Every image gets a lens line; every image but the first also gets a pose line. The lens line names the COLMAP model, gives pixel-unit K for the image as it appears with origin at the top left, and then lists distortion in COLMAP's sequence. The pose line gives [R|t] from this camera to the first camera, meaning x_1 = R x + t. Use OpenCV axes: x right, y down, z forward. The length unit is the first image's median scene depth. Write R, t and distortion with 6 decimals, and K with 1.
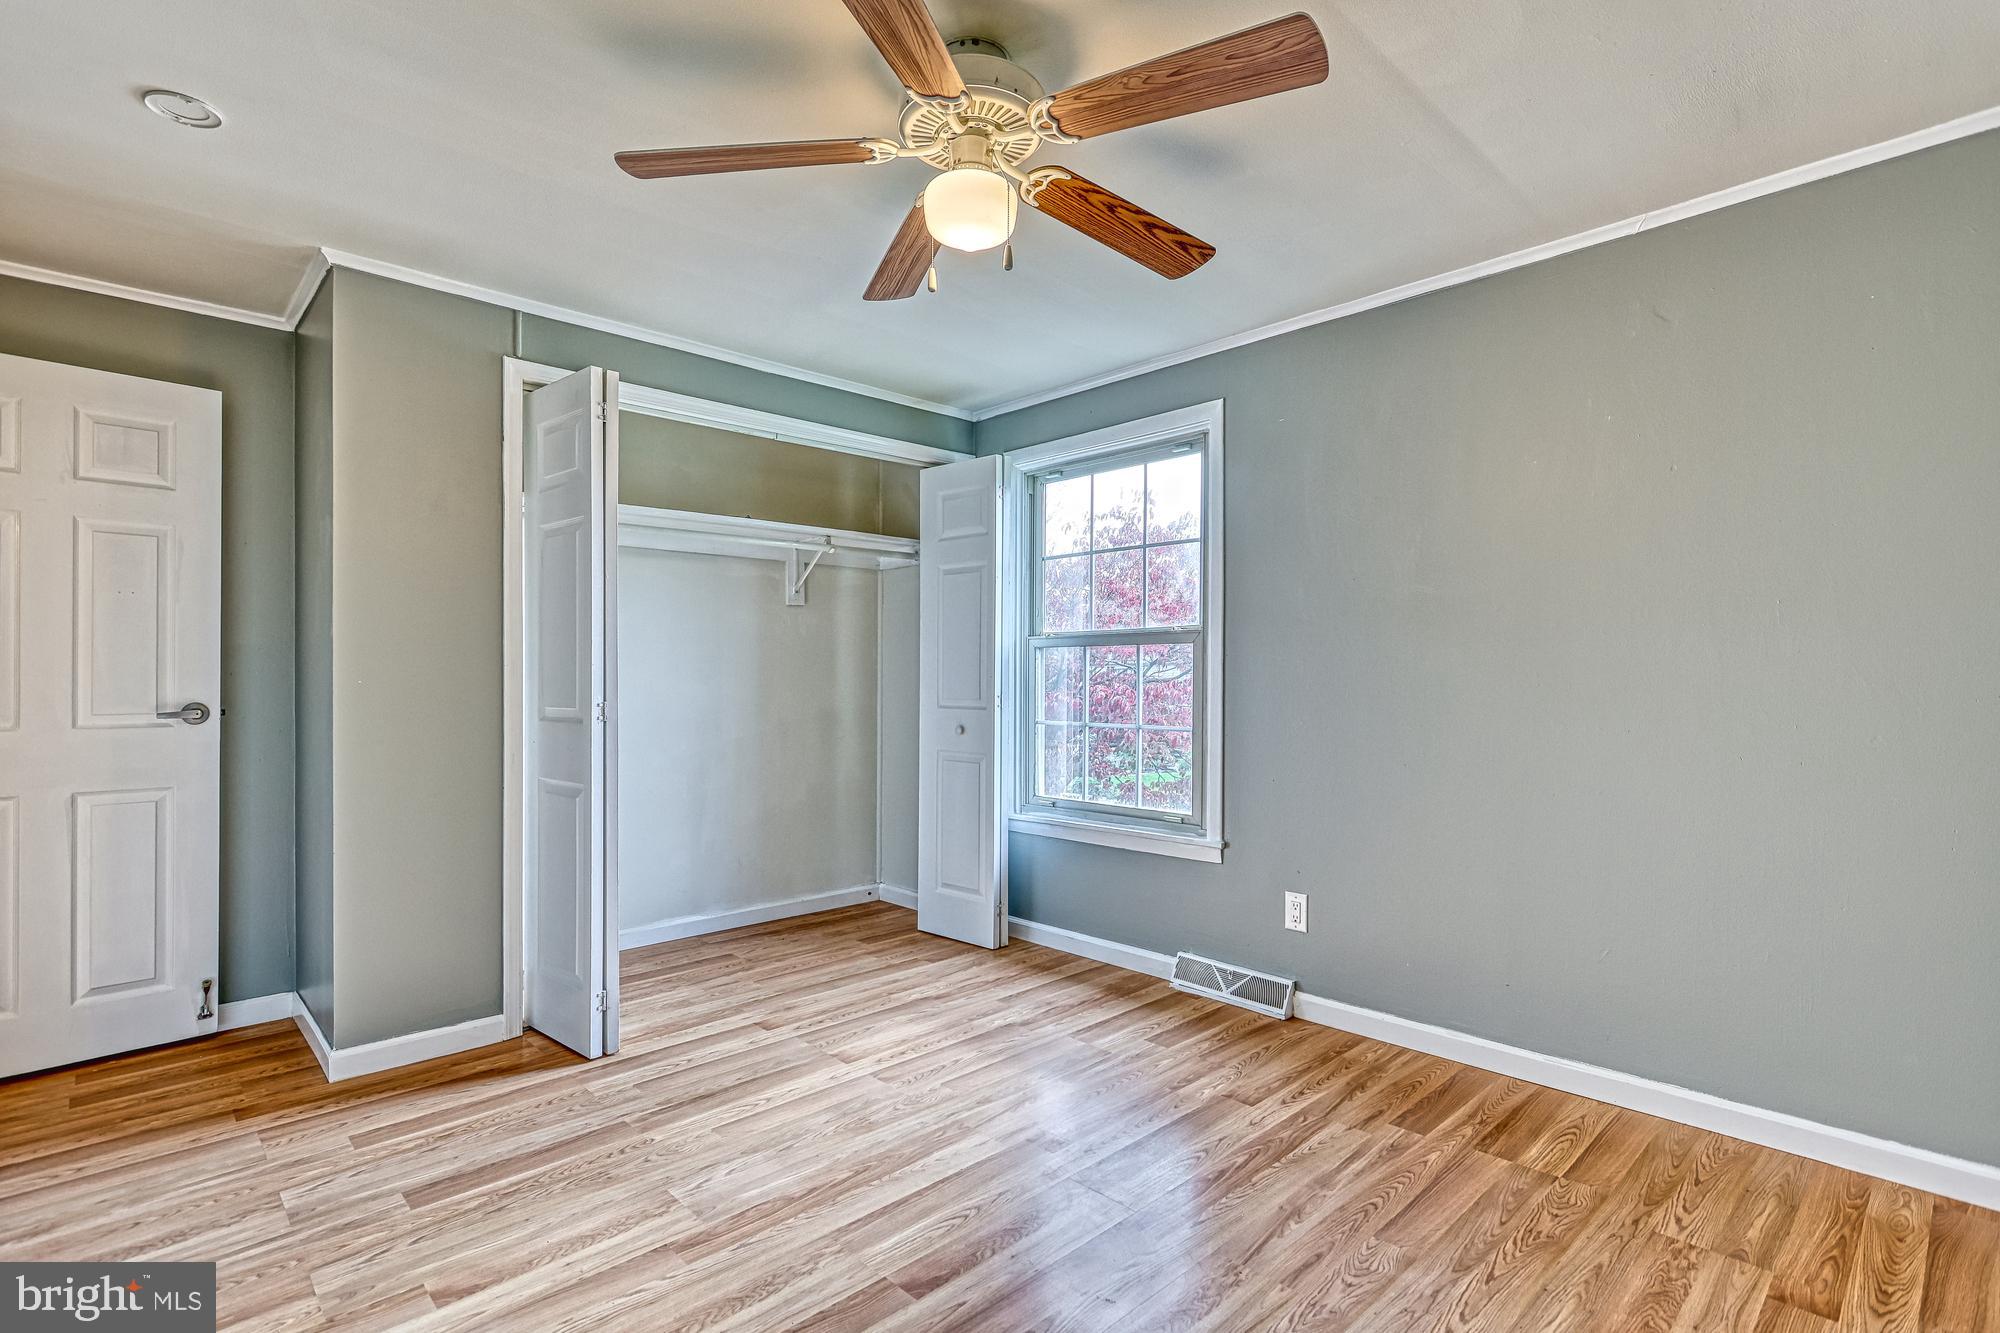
lens RADIAL K [[951.7, 0, 1000.0], [0, 951.7, 666.5], [0, 0, 1]] dist [-0.000425, 0.000665]
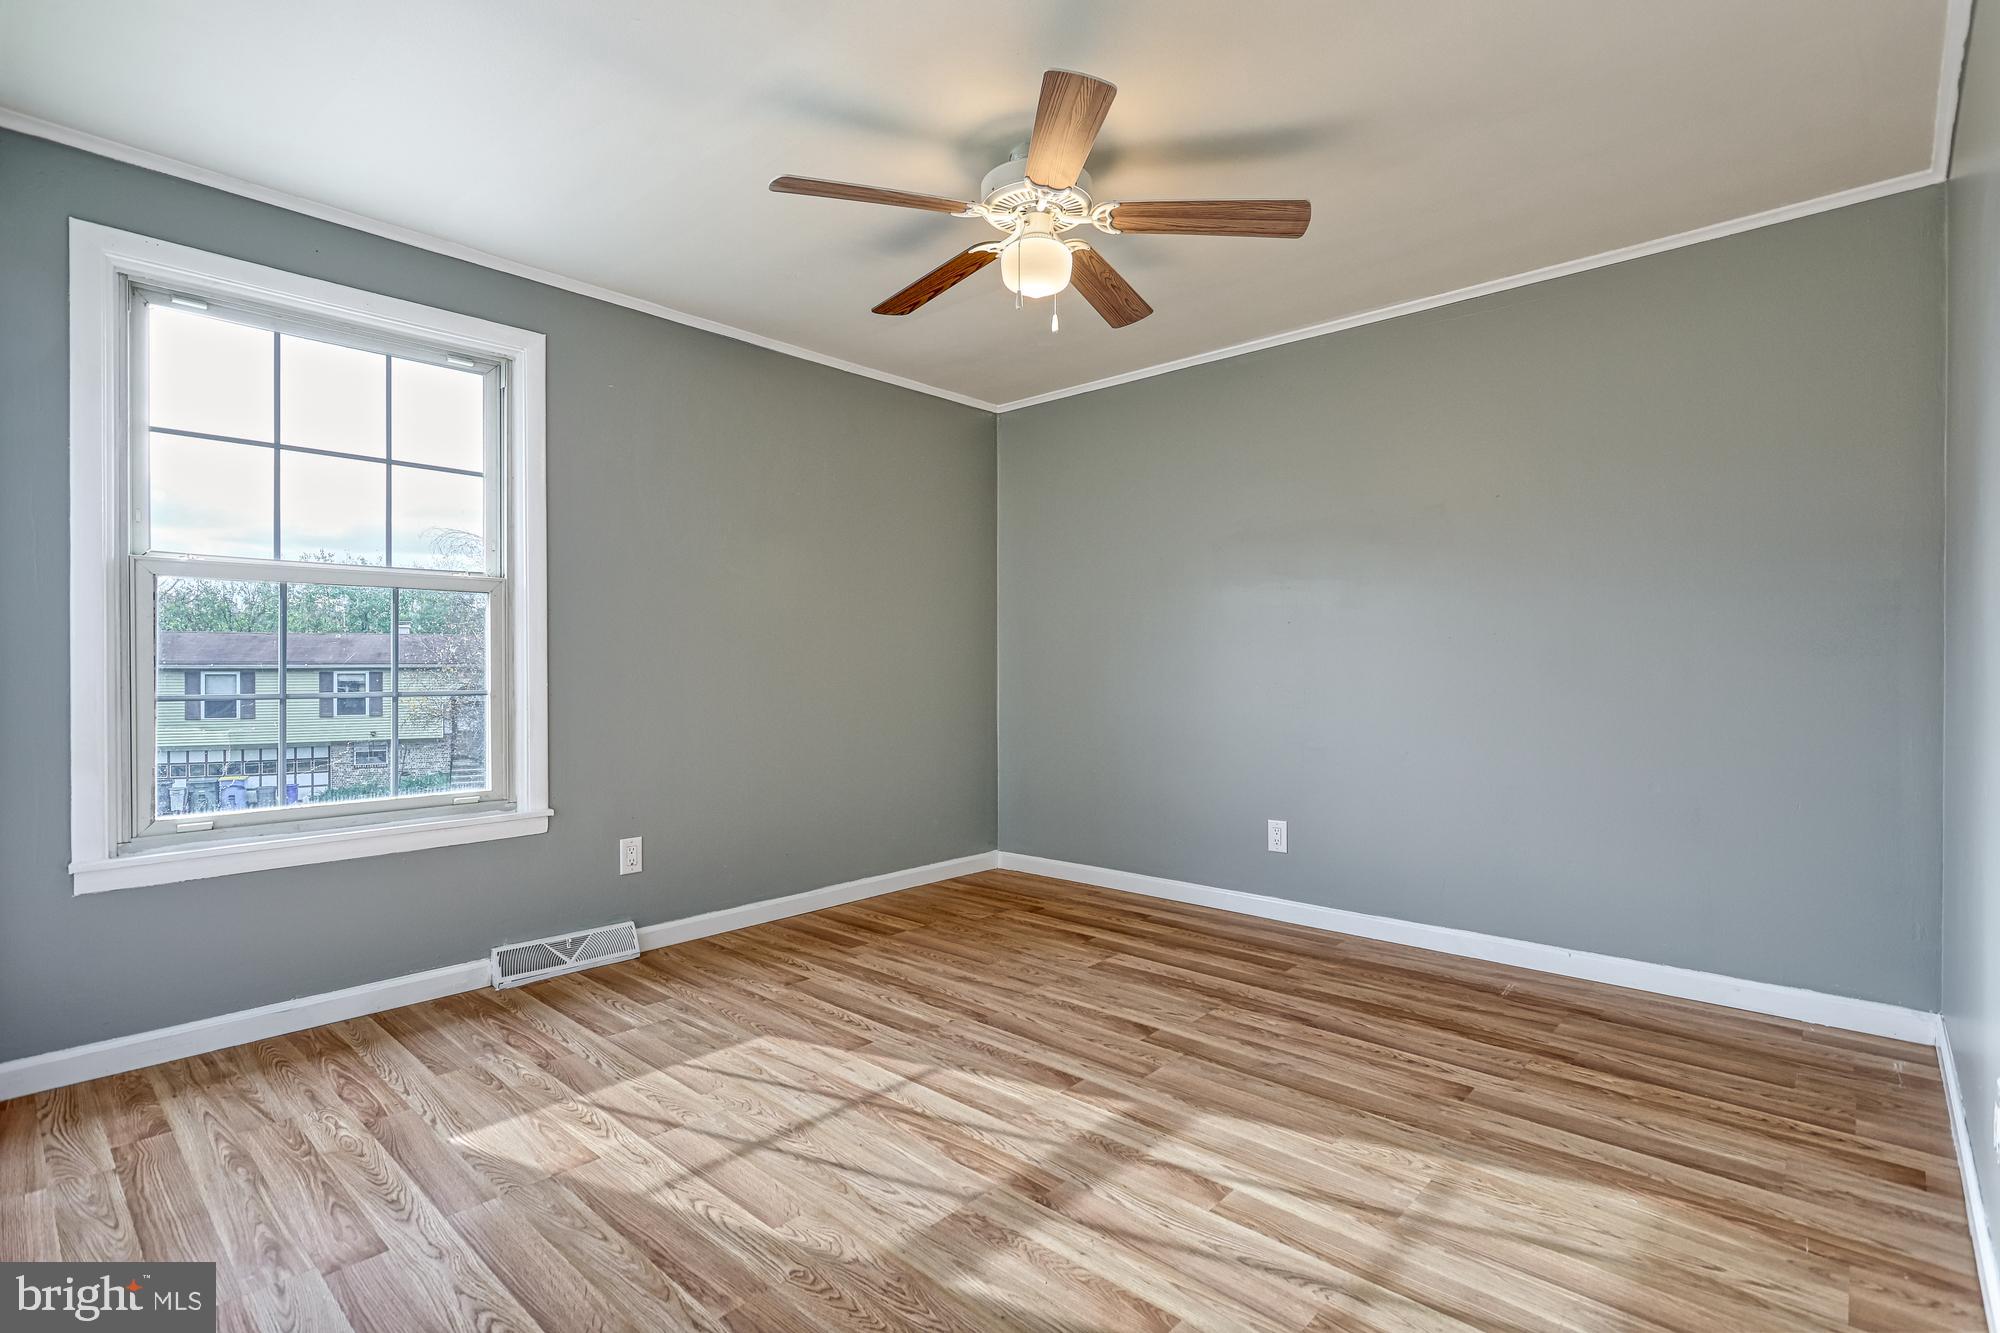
lens RADIAL K [[951.7, 0, 1000.0], [0, 951.7, 666.5], [0, 0, 1]] dist [-0.000425, 0.000665]
pose [[-0.064814, 0.000498, 0.997897, -0.834522], [-0.010052, 0.999949, -0.001152, 0.044816], [-0.997847, -0.010105, -0.064806, 0.703633]]
